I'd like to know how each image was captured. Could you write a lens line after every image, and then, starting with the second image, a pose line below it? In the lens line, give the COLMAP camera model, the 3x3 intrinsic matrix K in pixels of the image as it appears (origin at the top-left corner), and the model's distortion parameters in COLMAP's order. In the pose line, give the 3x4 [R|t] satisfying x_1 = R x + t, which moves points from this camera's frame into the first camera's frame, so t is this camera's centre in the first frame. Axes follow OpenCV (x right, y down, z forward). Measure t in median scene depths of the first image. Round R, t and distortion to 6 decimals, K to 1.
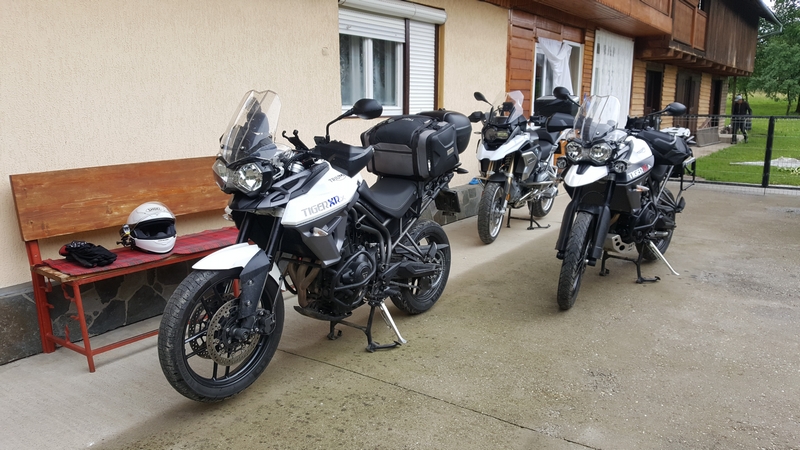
lens RADIAL K [[610.3, 0, 416.5], [0, 610.3, 230.1], [0, 0, 1]] dist [0.039905, -0.042251]
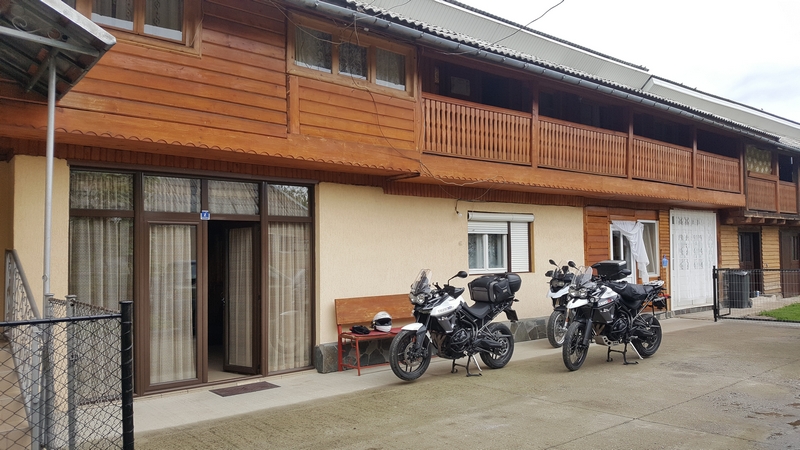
lens RADIAL K [[610.3, 0, 400.4], [0, 610.3, 225.5], [0, 0, 1]] dist [0.039905, -0.042251]
pose [[0.952319, -0.029984, -0.303627, 0.392880], [-0.046249, 0.969473, -0.240796, 0.209197], [0.301578, 0.243357, 0.921861, -1.332320]]
